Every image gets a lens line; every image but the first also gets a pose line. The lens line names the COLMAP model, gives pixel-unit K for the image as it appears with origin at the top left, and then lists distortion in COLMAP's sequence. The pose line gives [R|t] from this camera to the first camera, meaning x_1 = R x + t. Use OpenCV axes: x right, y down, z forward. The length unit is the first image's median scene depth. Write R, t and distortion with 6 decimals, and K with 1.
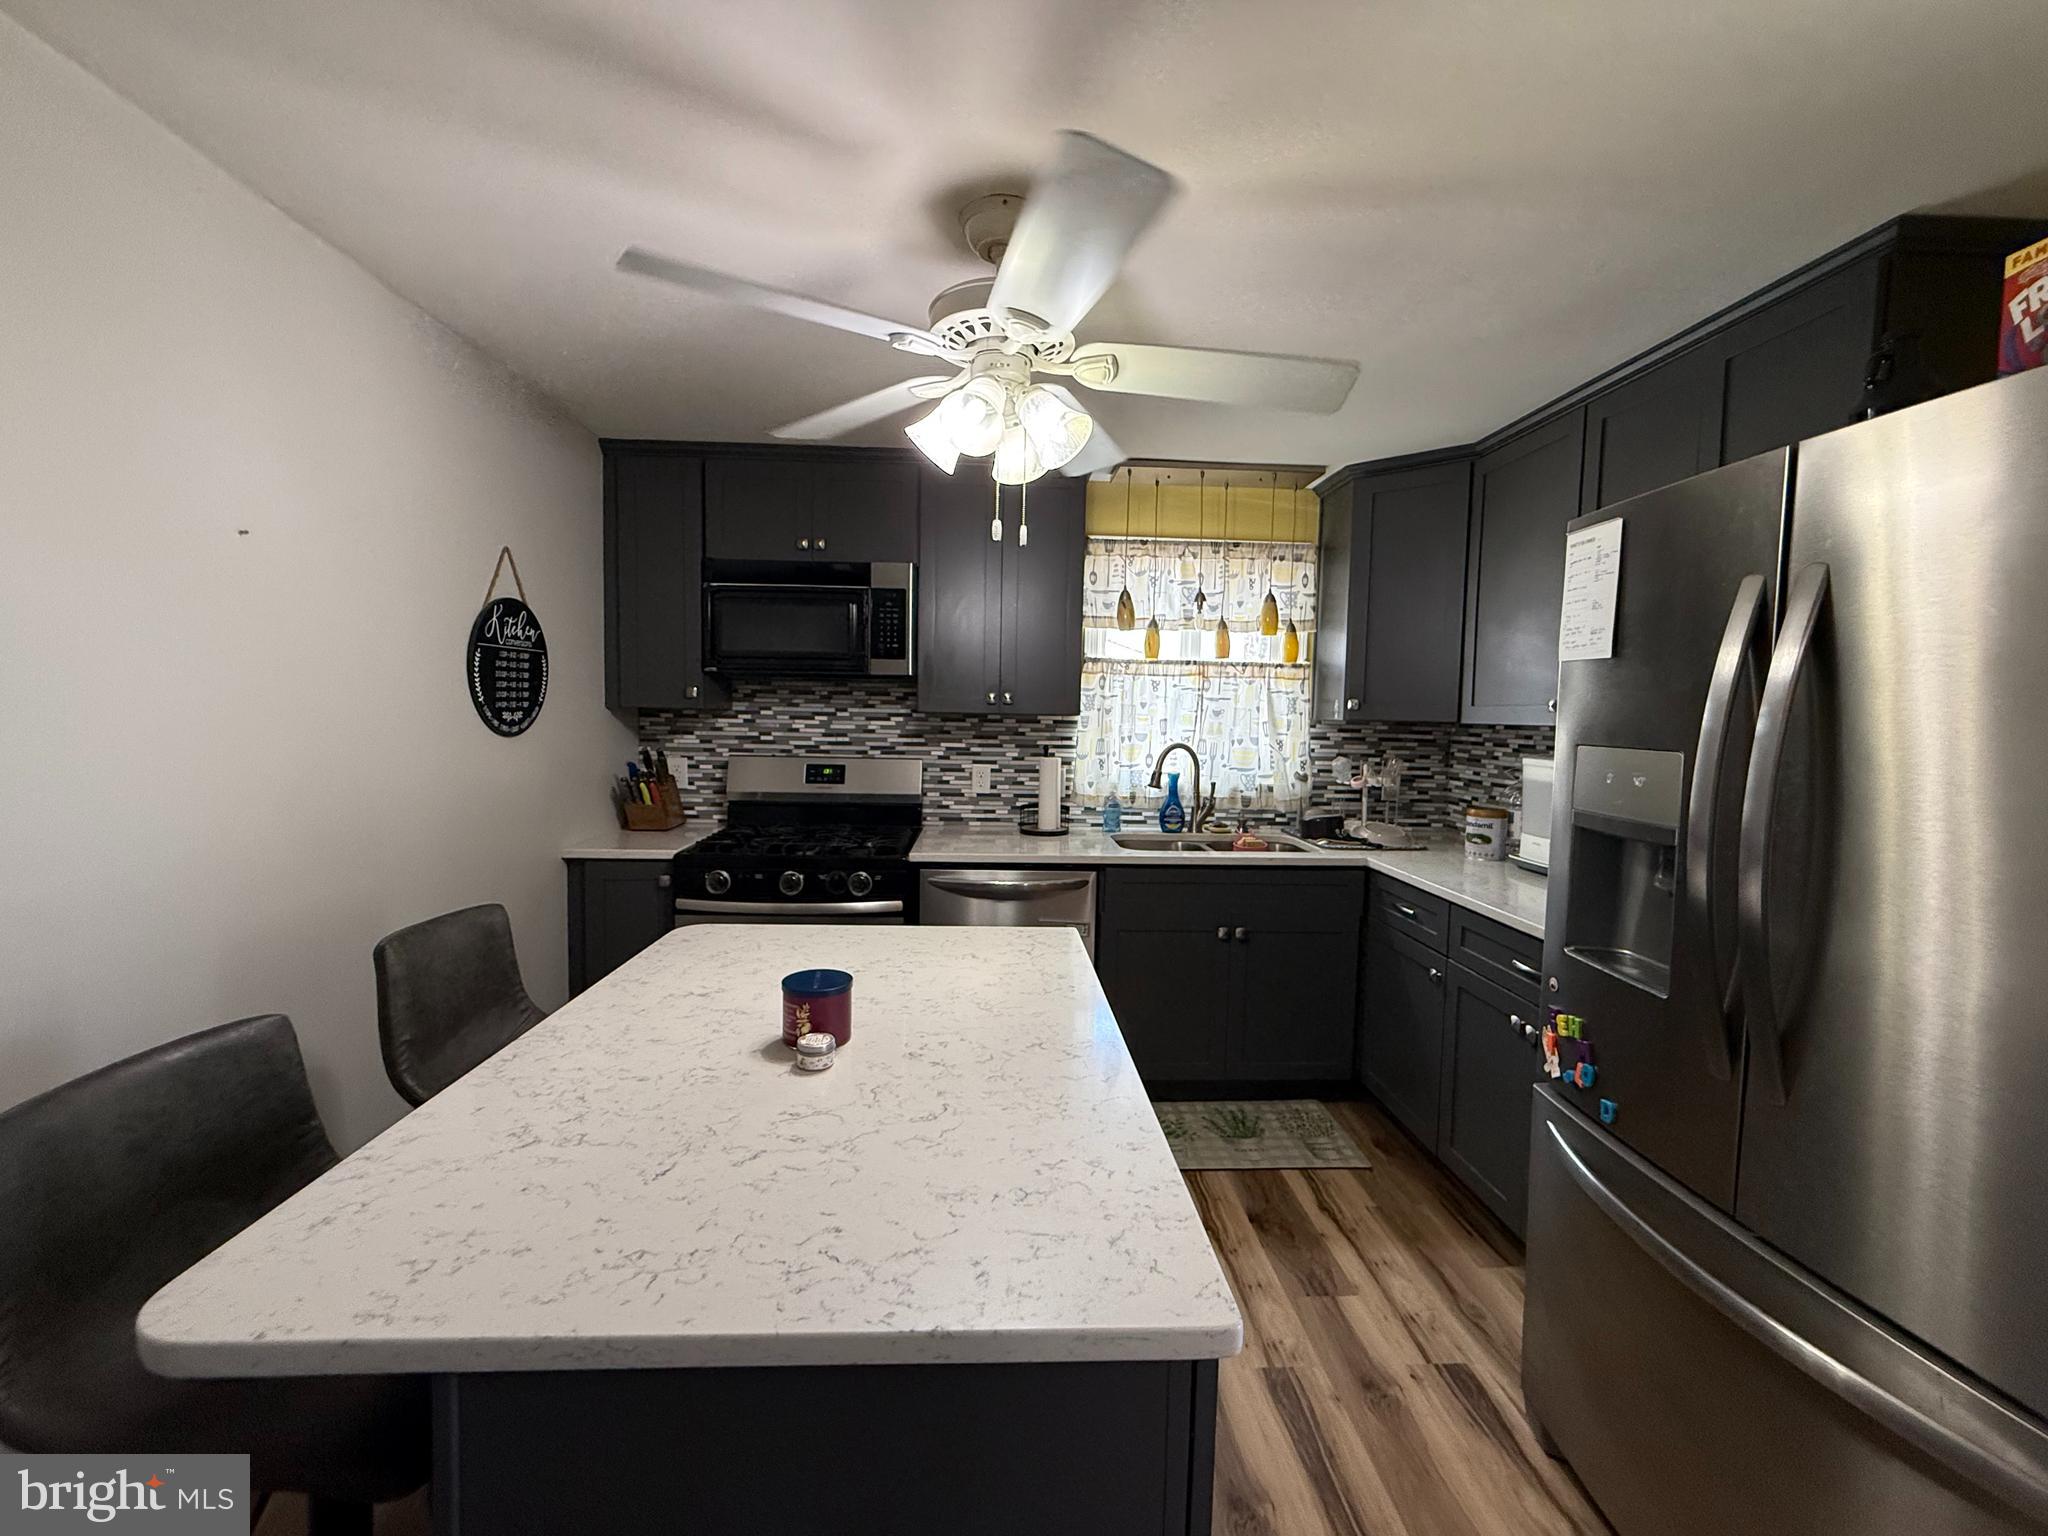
lens RADIAL K [[828.5, 0, 1024.0], [0, 828.5, 768.0], [0, 0, 1]] dist [0.000394, 0.000315]
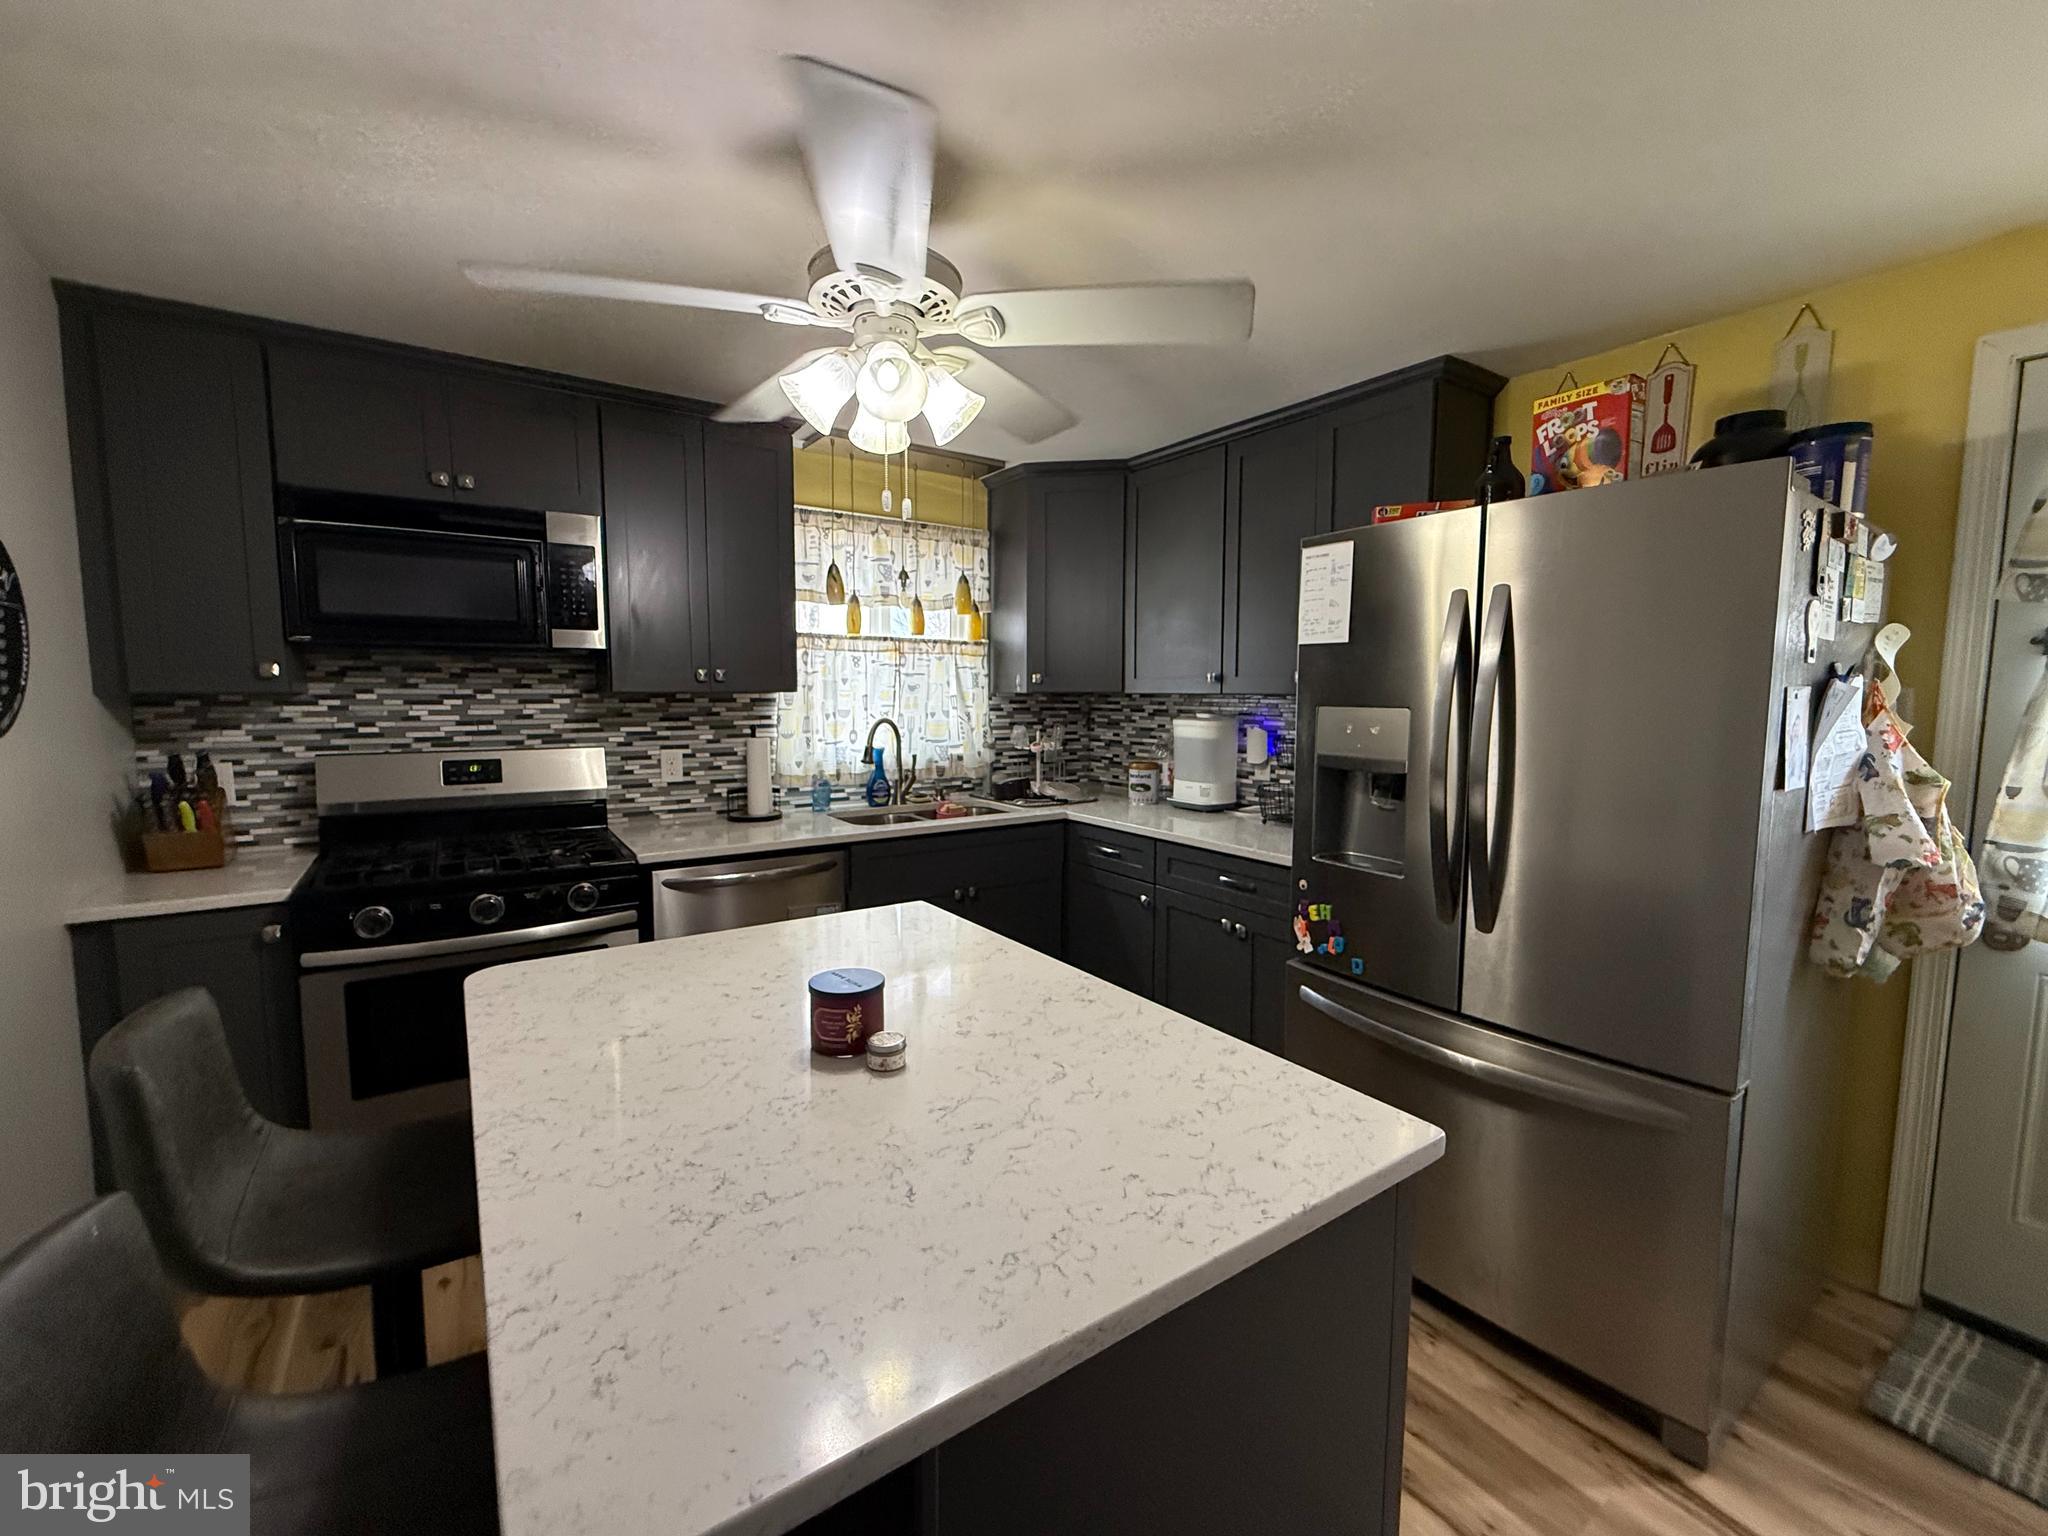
lens RADIAL K [[828.5, 0, 1024.0], [0, 828.5, 768.0], [0, 0, 1]] dist [0.000394, 0.000315]
pose [[0.853826, -0.065437, 0.516429, -0.192694], [0.050188, 0.997794, 0.043454, -0.004345], [-0.518134, -0.011184, 0.855227, 0.037634]]
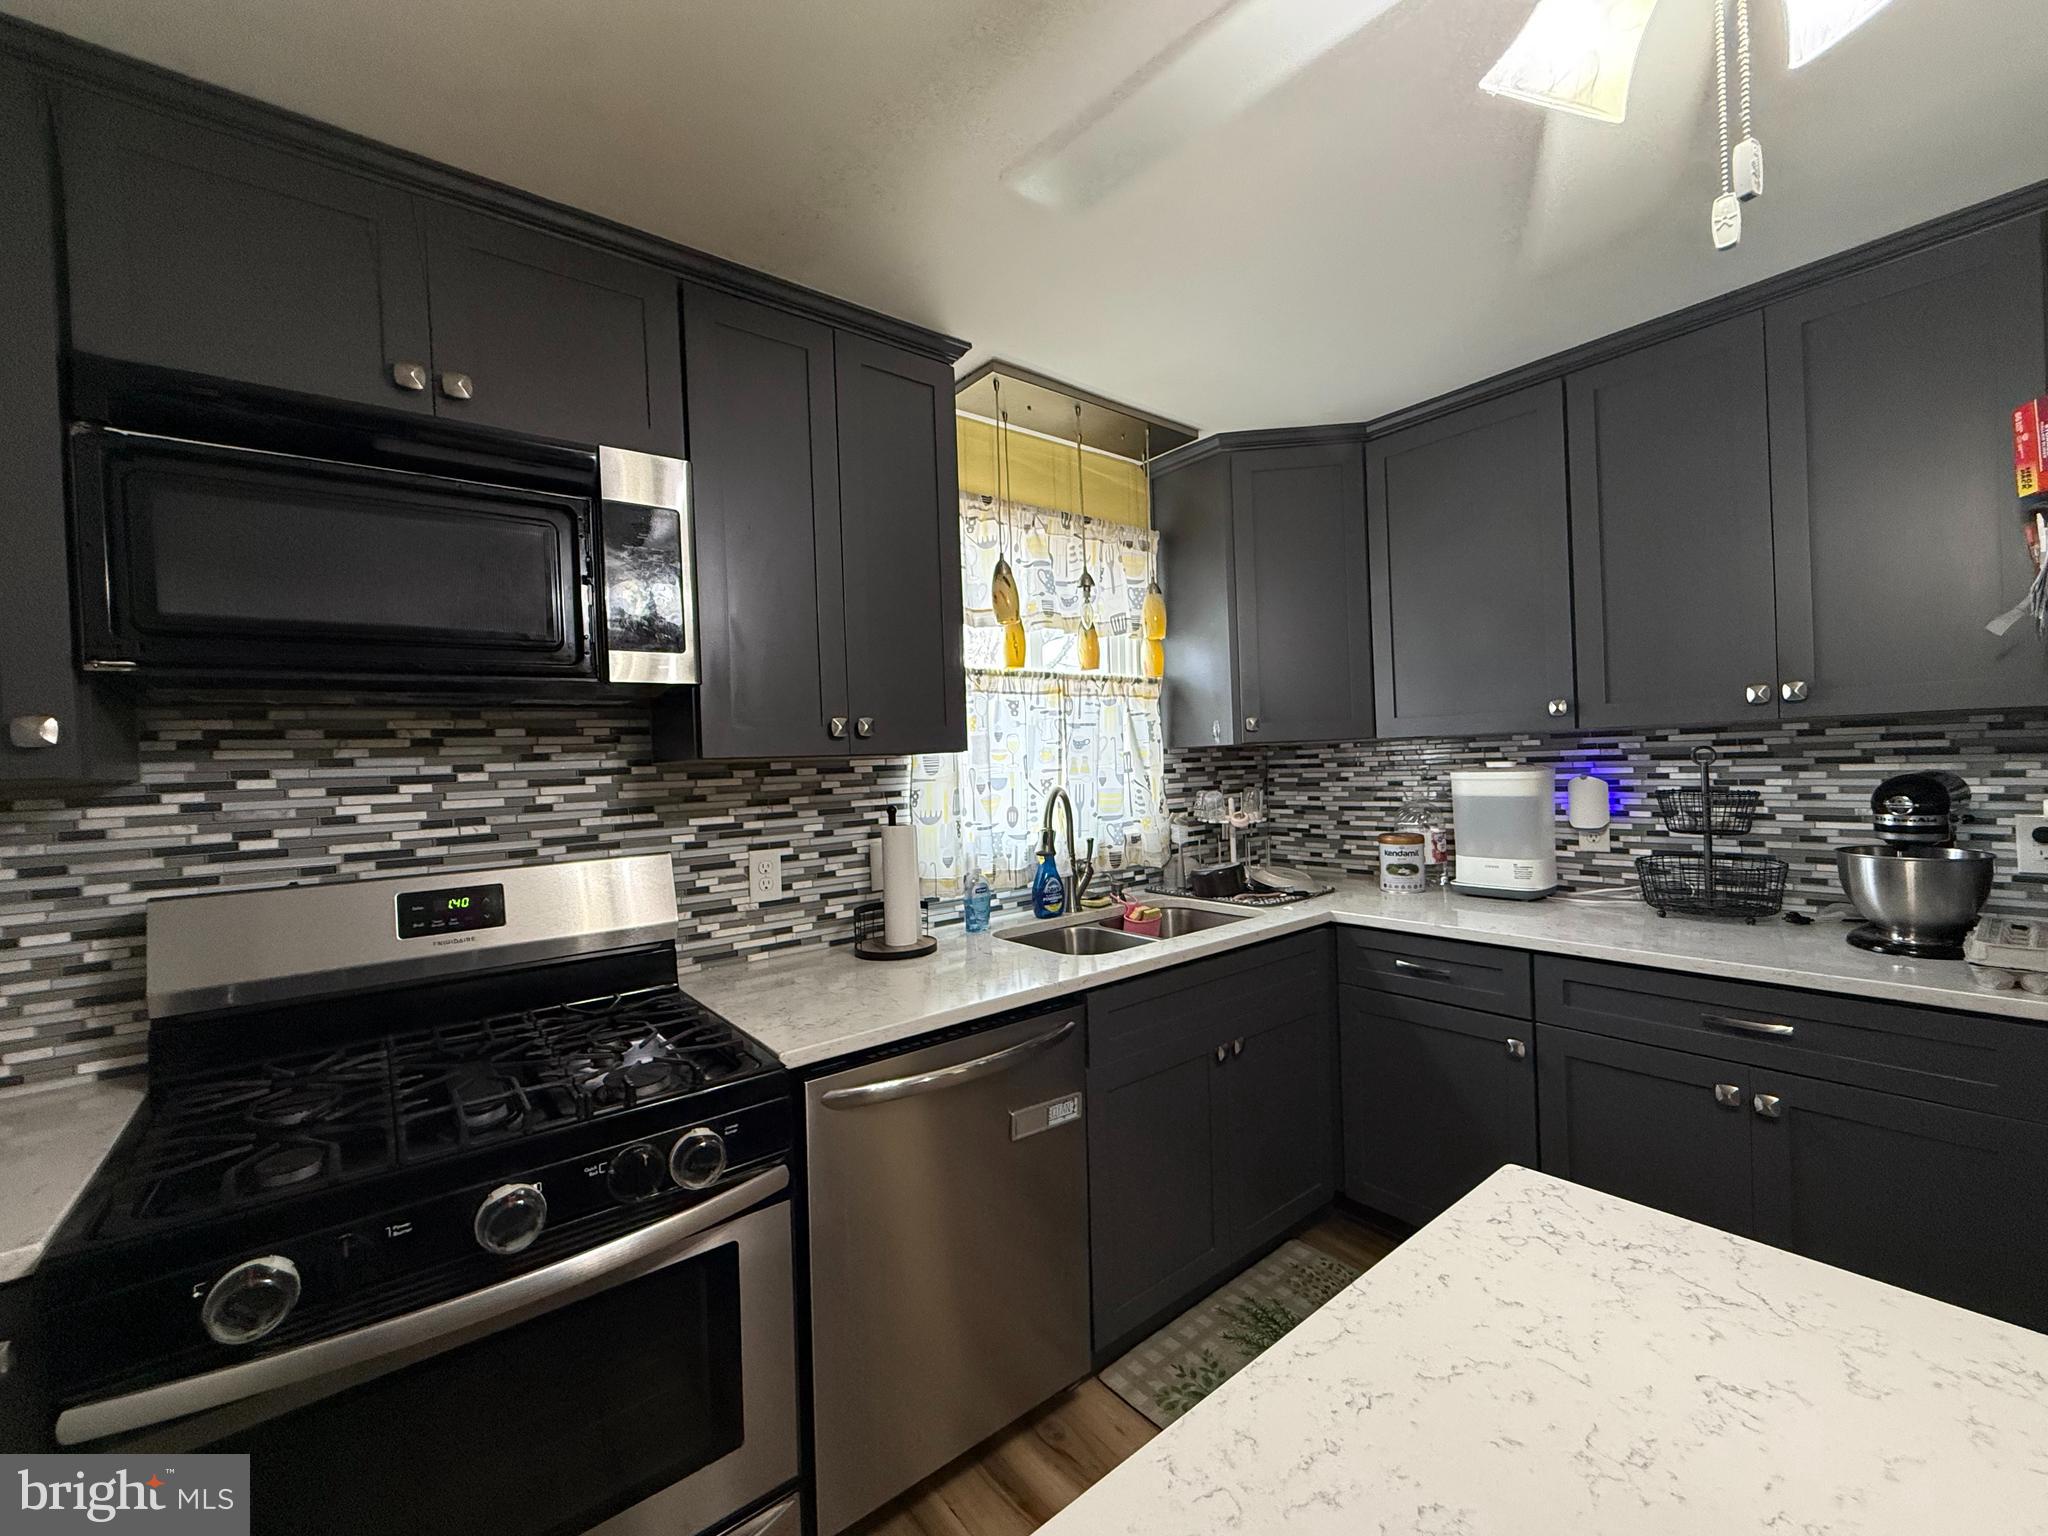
lens RADIAL K [[828.5, 0, 1024.0], [0, 828.5, 768.0], [0, 0, 1]] dist [0.000394, 0.000315]
pose [[0.813129, -0.055980, 0.579386, -0.237326], [0.095910, 0.994645, -0.038501, -0.021916], [-0.574128, 0.086875, 0.814143, 0.434564]]
